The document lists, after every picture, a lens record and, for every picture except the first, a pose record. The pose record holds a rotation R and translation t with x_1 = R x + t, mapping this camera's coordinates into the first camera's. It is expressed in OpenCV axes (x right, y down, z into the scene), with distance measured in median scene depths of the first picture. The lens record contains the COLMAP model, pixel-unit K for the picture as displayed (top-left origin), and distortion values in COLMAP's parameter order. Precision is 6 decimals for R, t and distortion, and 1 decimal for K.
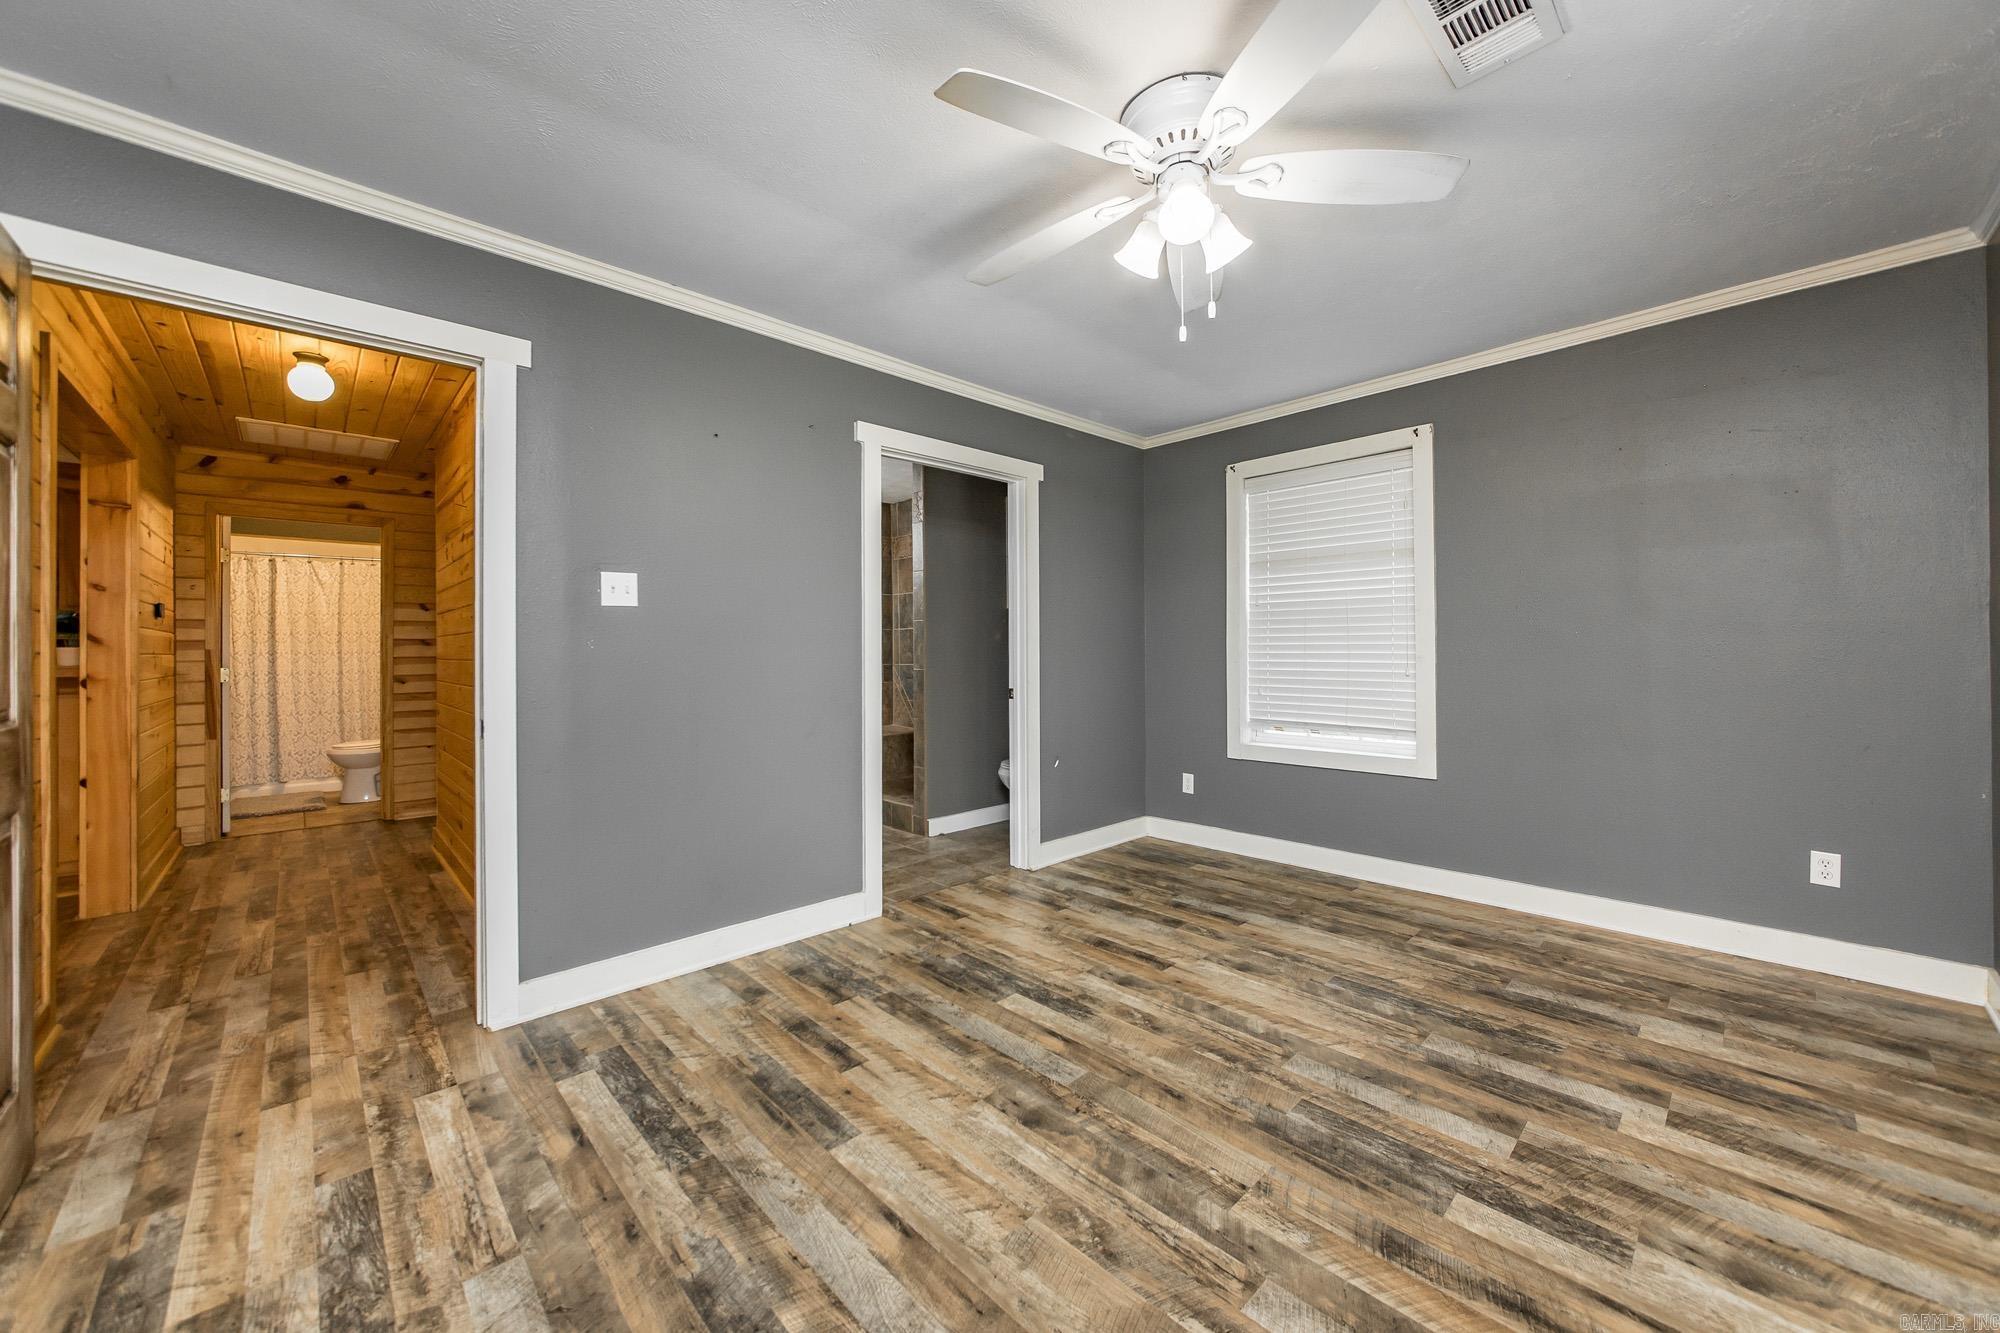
lens RADIAL K [[763.4, 0, 976.4], [0, 763.4, 648.2], [0, 0, 1]] dist [-0.000996, -0.003931]
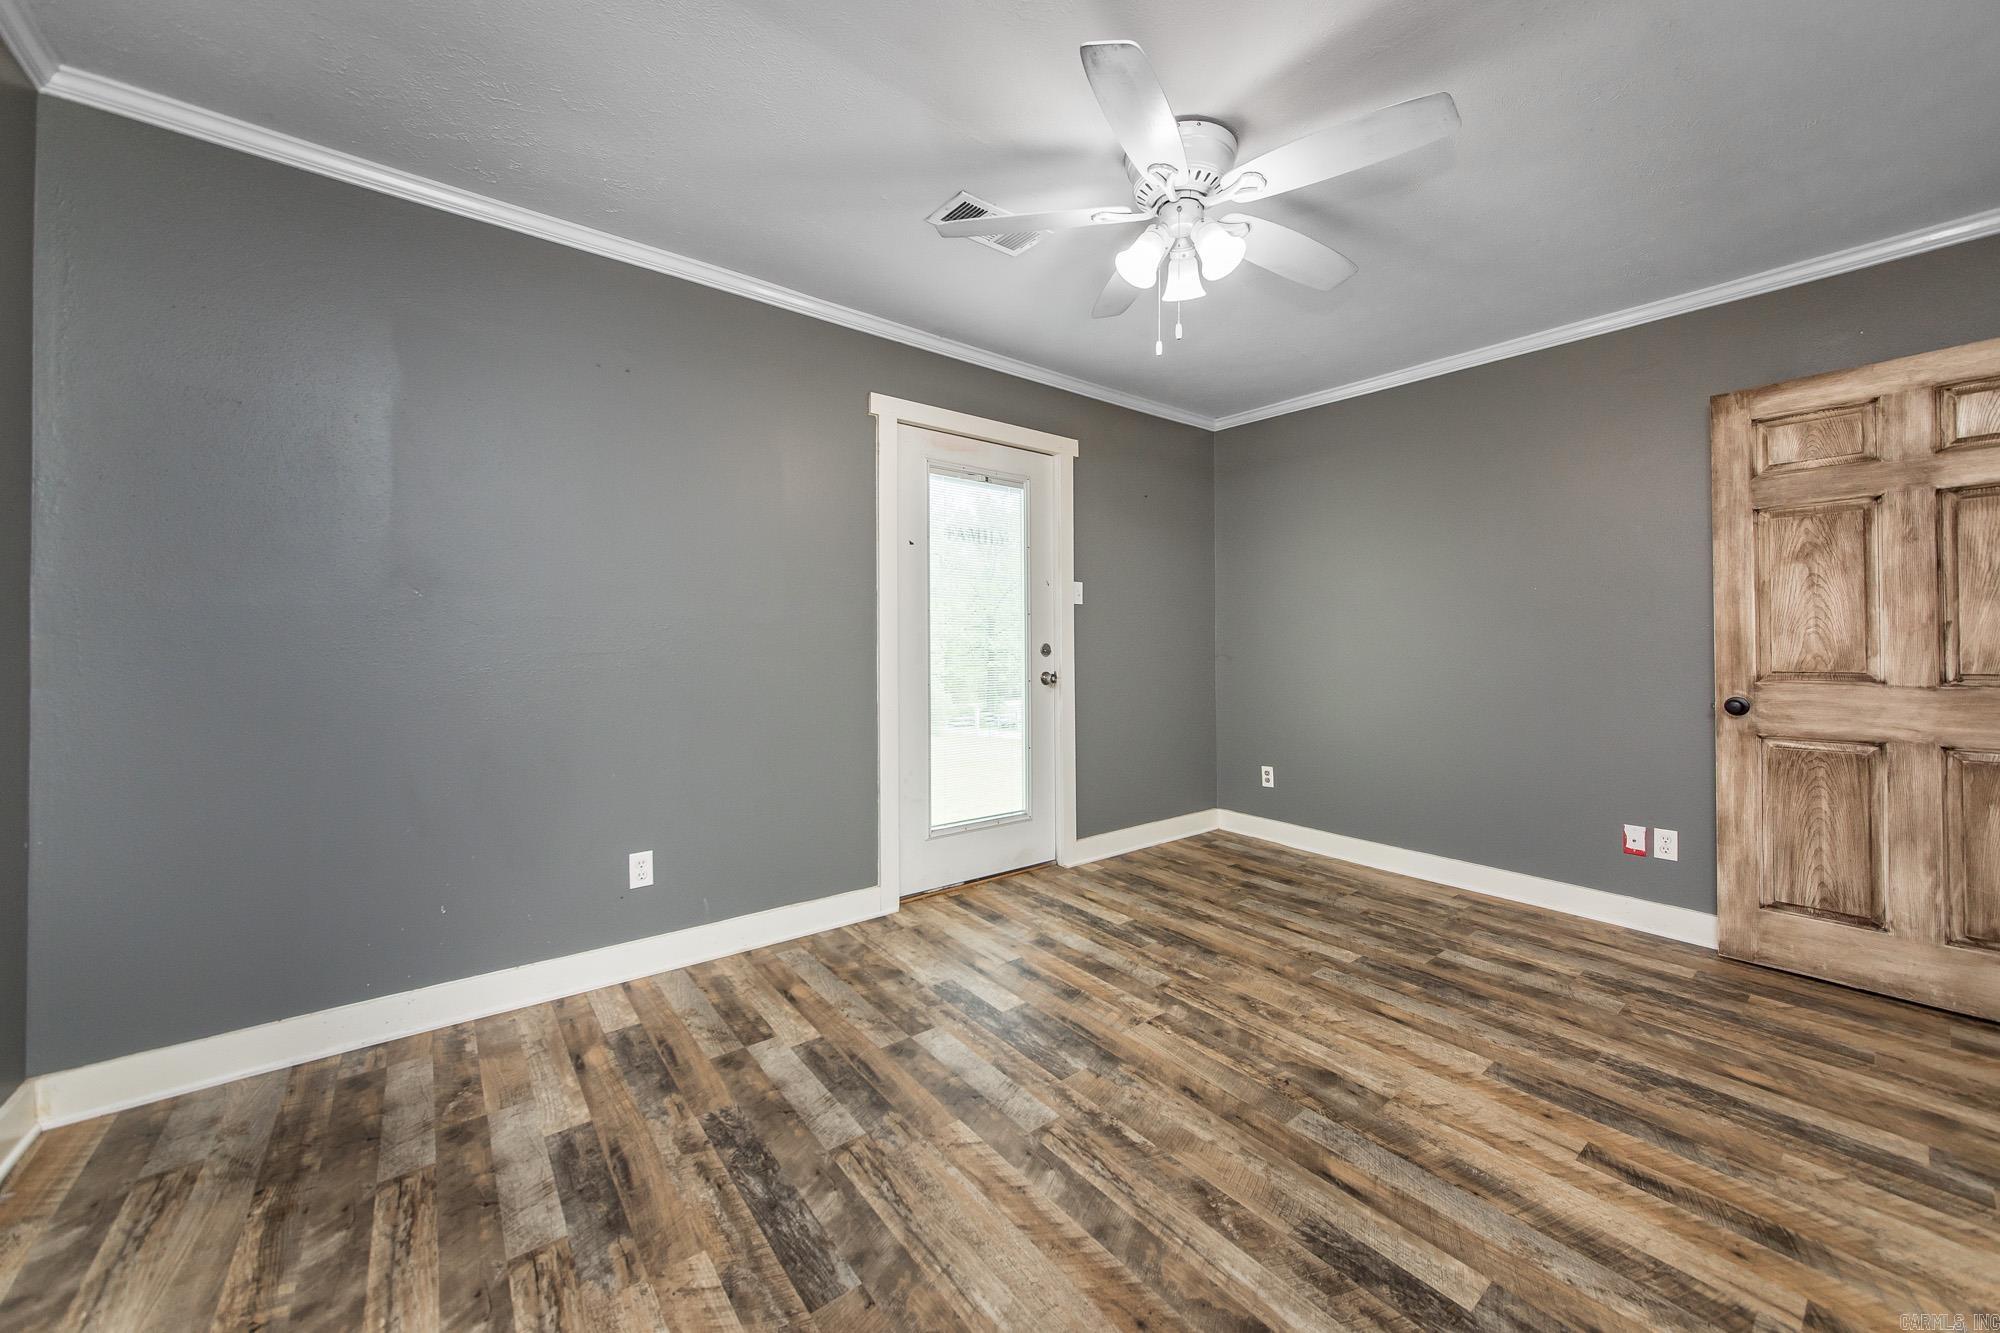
lens RADIAL K [[732.0, 0, 1001.9], [0, 732.0, 663.0], [0, 0, 1]] dist [-0.002577, -0.000064]
pose [[-0.996045, -0.000051, 0.088849, 0.392041], [0.002757, 0.999500, 0.031485, 0.003130], [-0.088806, 0.031605, -0.995547, 1.828868]]
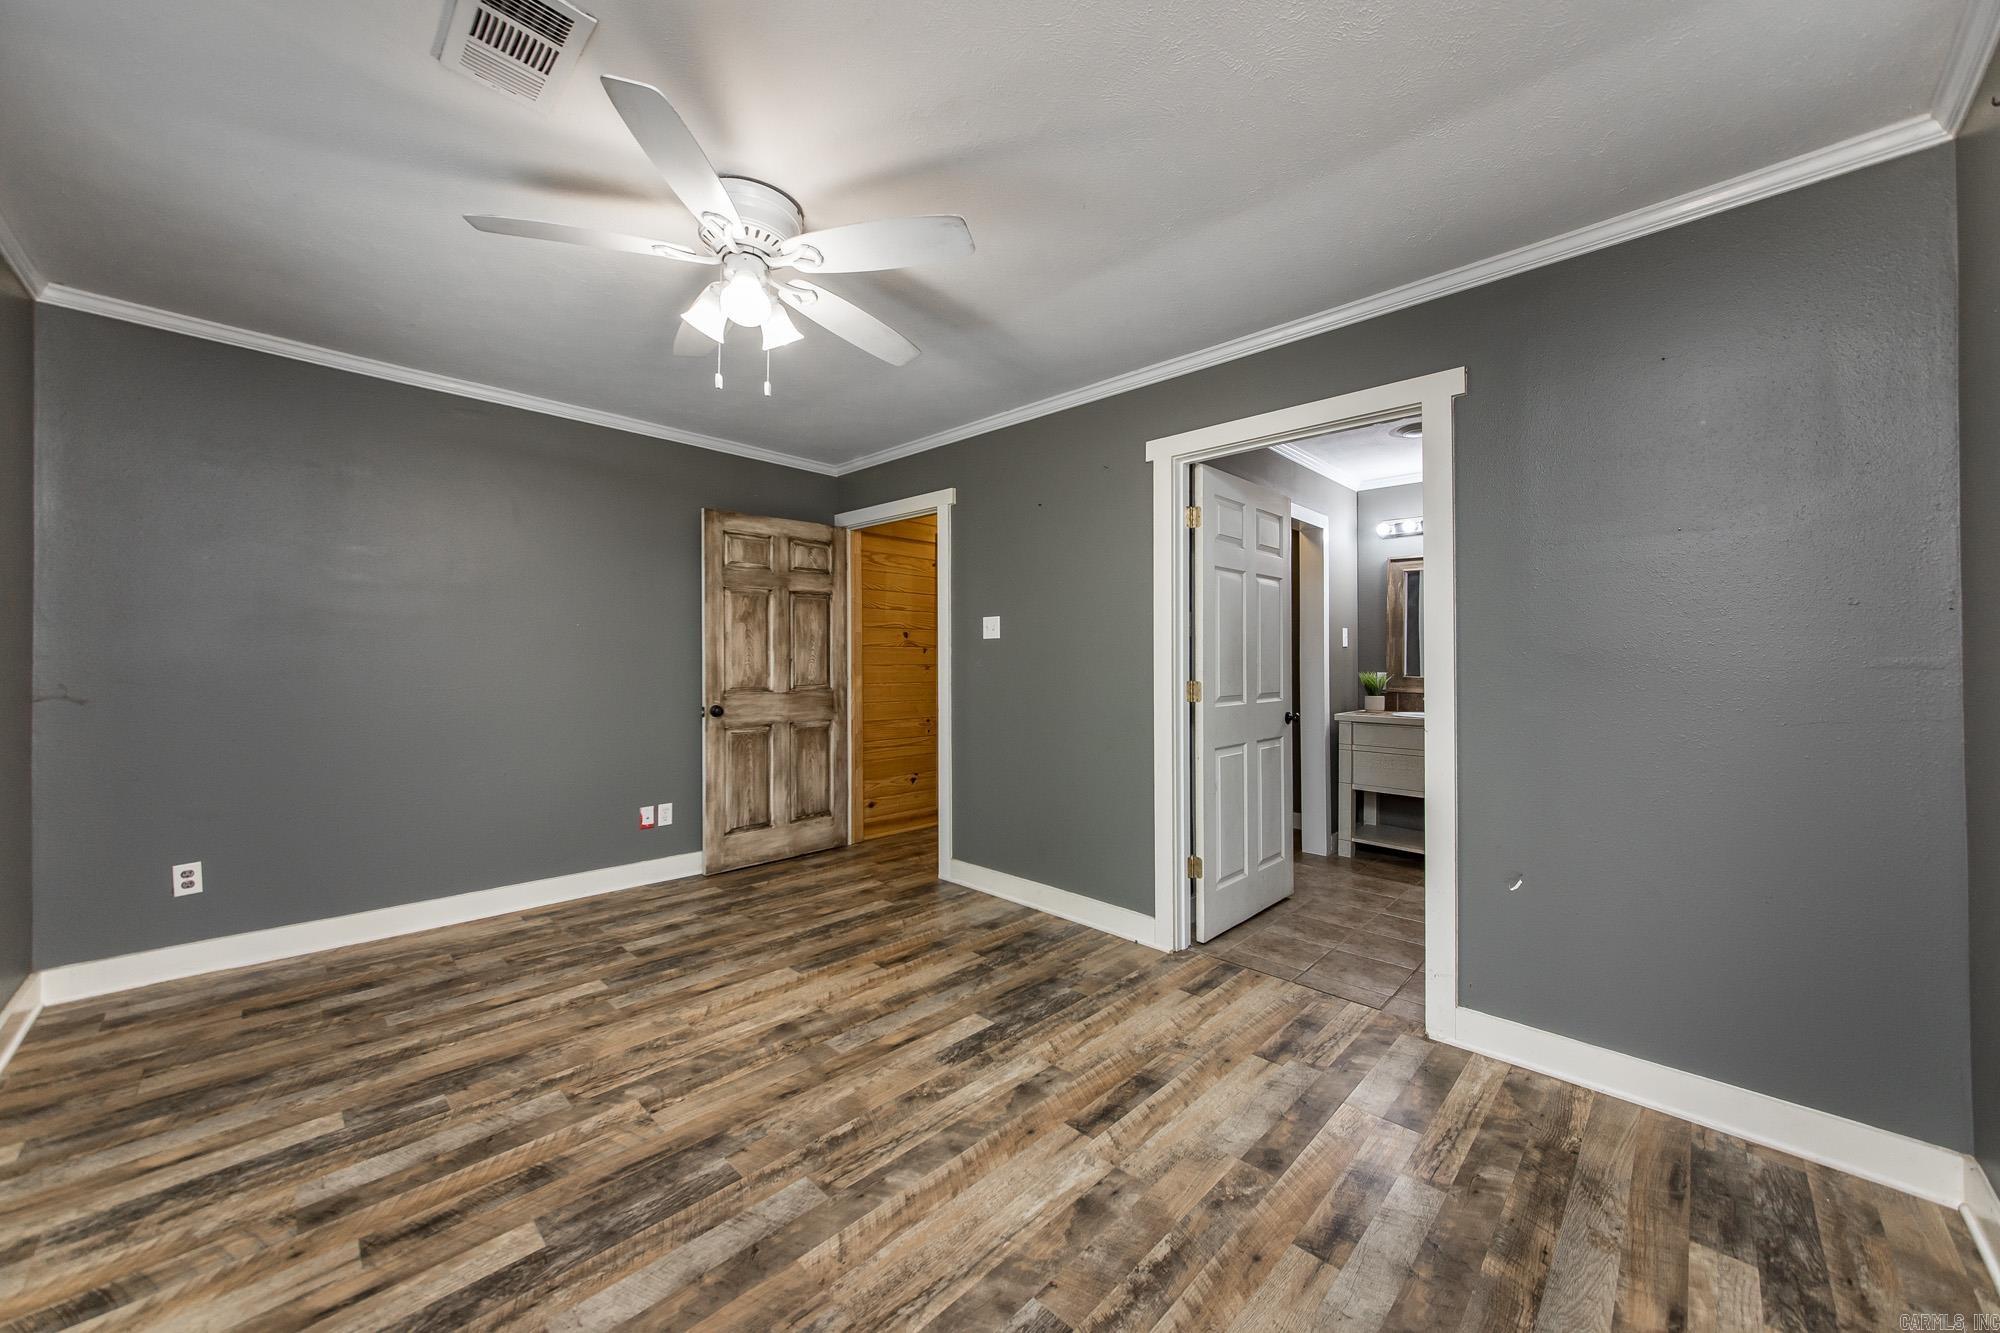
lens RADIAL K [[732.0, 0, 1001.9], [0, 732.0, 663.0], [0, 0, 1]] dist [-0.002577, -0.000064]
pose [[0.034946, 0.006829, -0.999366, 1.210923], [-0.003581, 0.999971, 0.006708, -0.023040], [0.999383, 0.003344, 0.034970, 1.188374]]
